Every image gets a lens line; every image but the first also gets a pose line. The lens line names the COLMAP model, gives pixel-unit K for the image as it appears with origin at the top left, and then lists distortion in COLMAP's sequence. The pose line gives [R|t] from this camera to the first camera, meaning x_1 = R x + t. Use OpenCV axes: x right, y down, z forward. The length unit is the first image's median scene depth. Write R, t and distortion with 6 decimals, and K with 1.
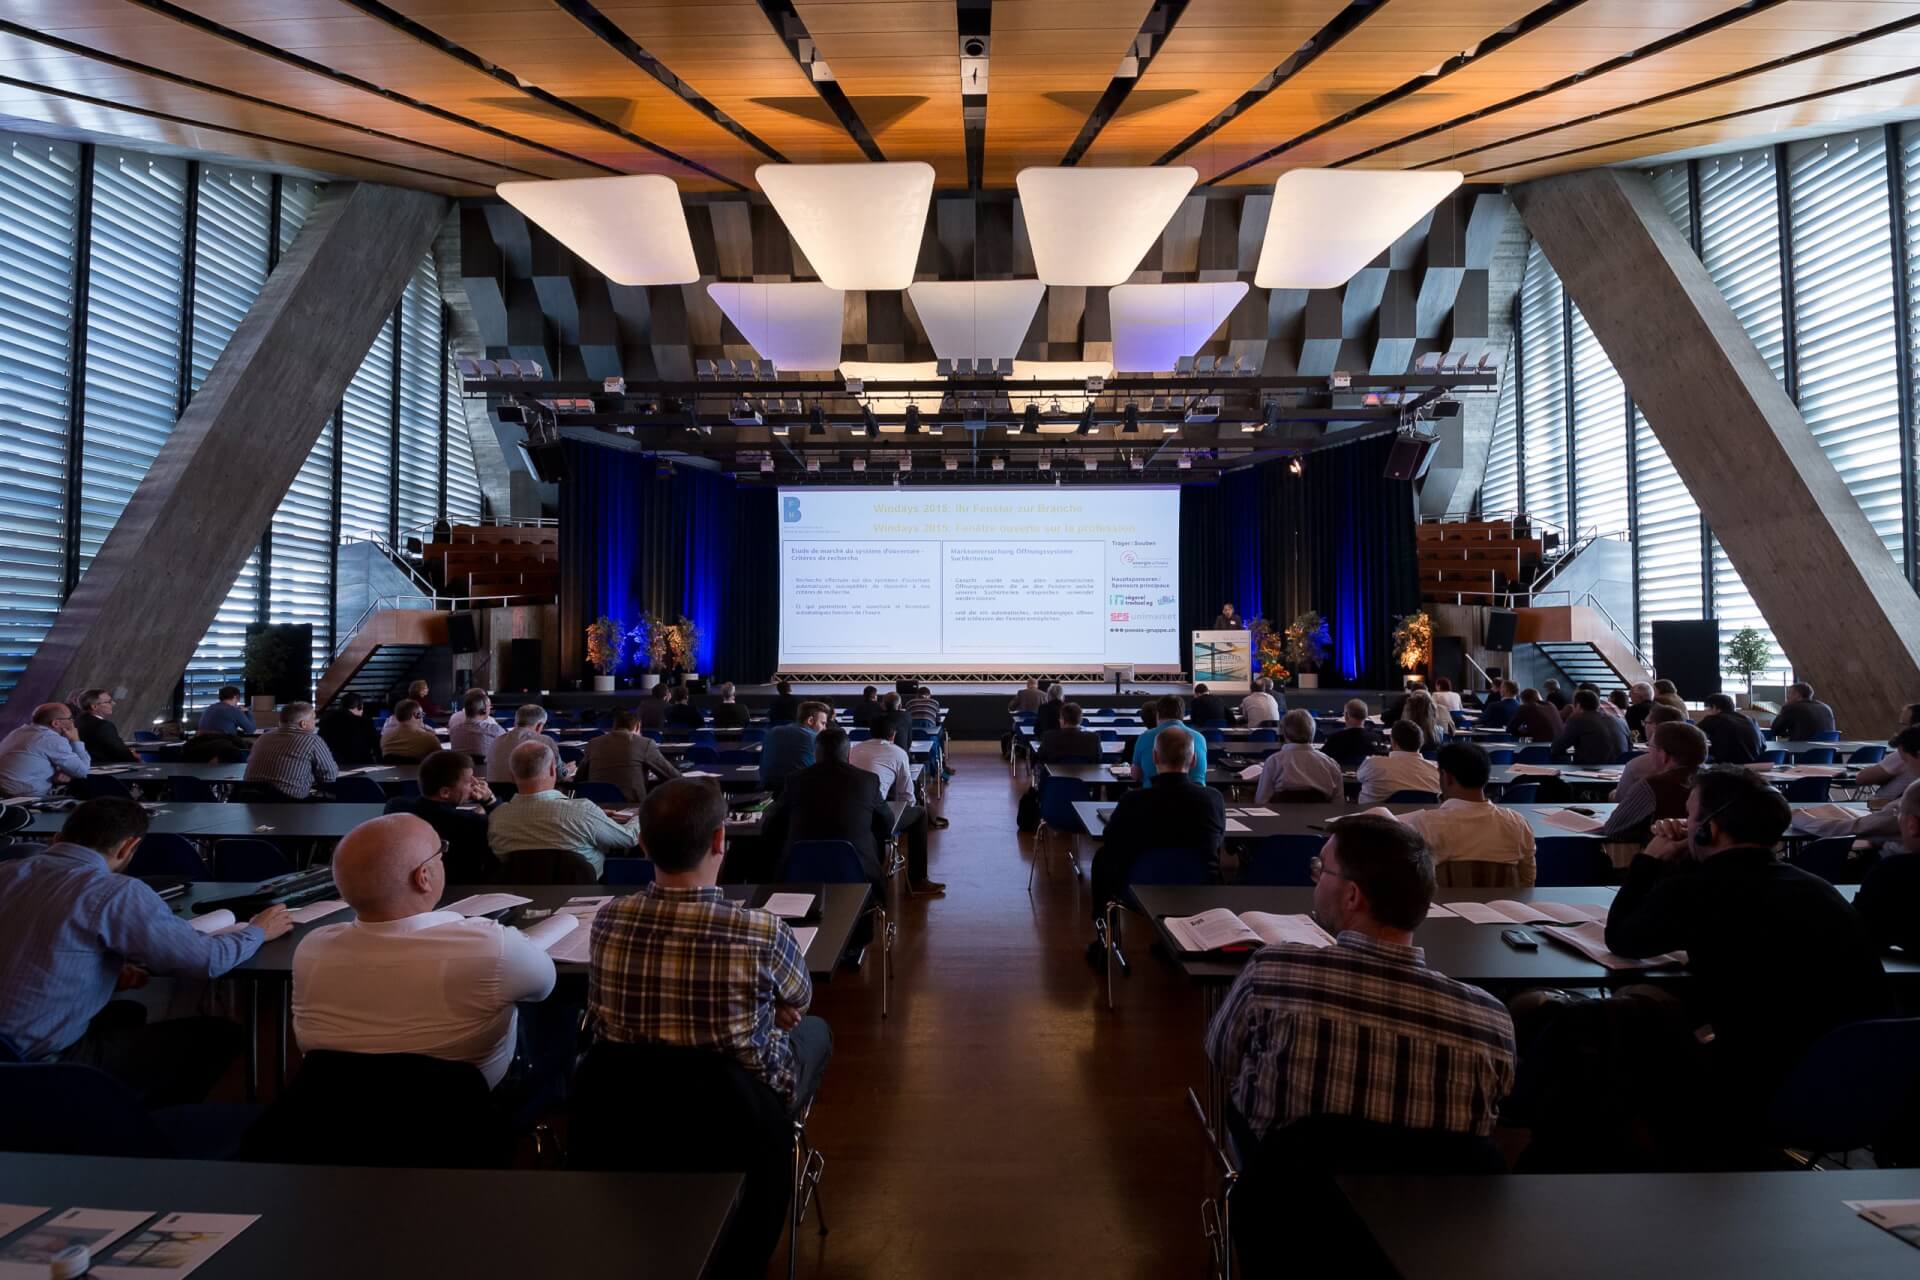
lens RADIAL K [[889.4, 0, 952.9], [0, 889.4, 635.7], [0, 0, 1]] dist [-0.004653, -0.000523]
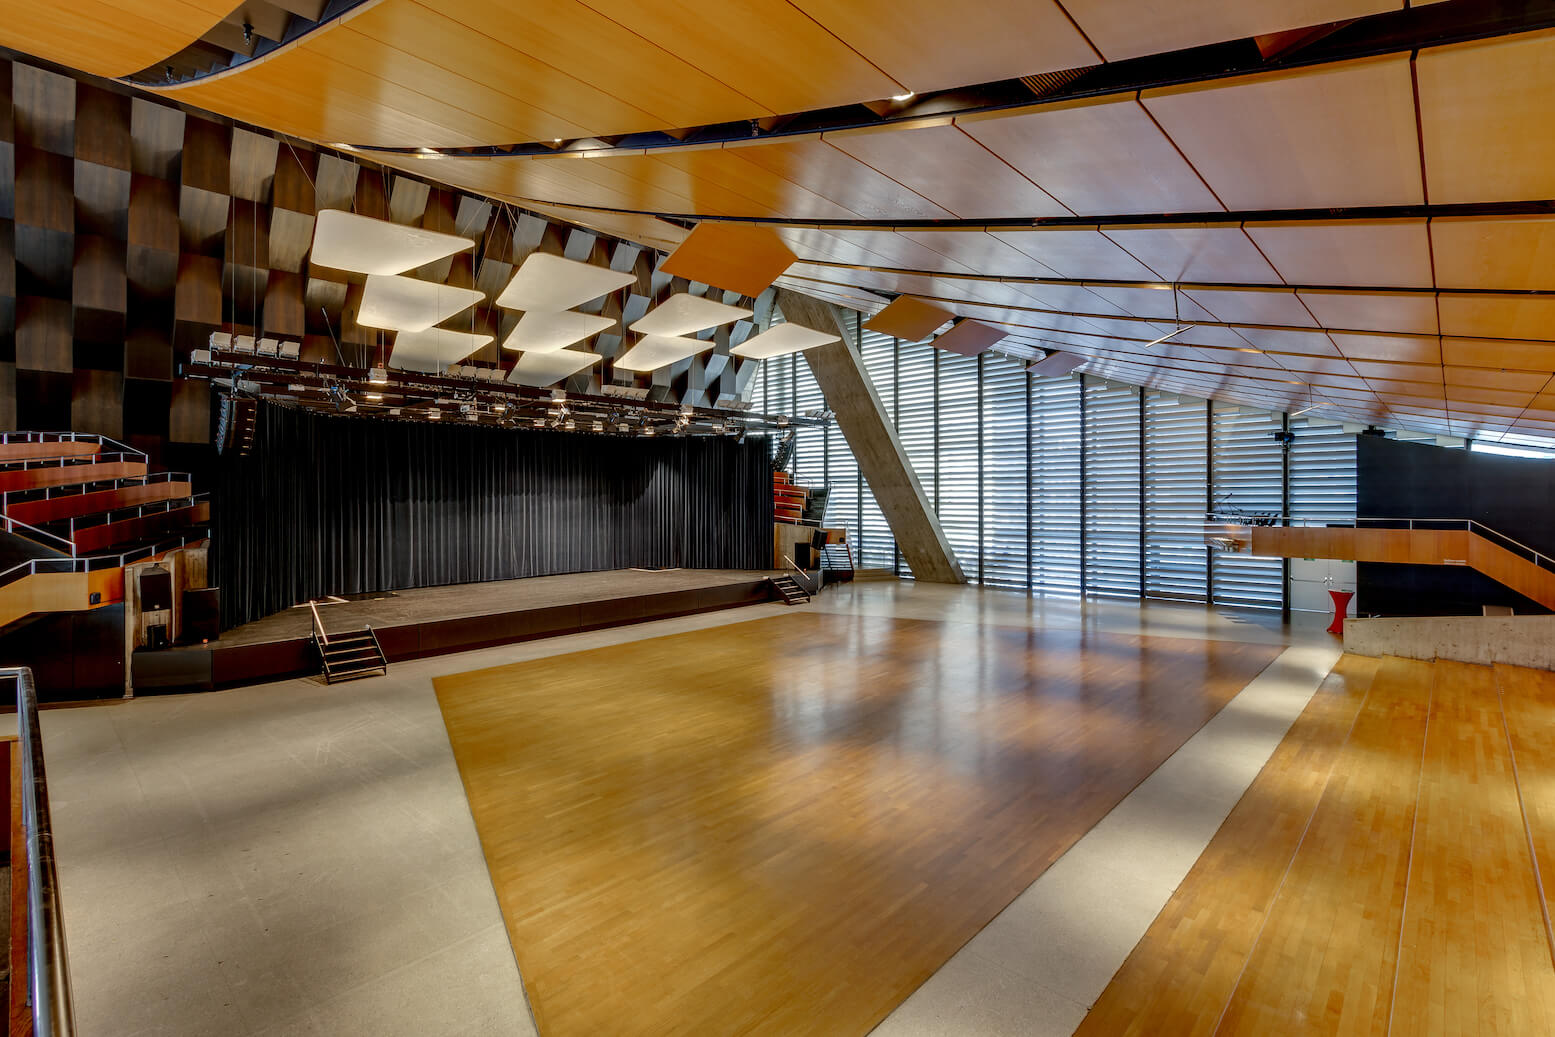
lens RADIAL K [[720.3, 0, 779.3], [0, 720.3, 505.9], [0, 0, 1]] dist [-0.004653, -0.000523]
pose [[0.674657, -0.006722, 0.738101, -0.604161], [-0.010315, 0.999775, 0.018533, -0.095053], [-0.738059, -0.020117, 0.674436, -0.054282]]
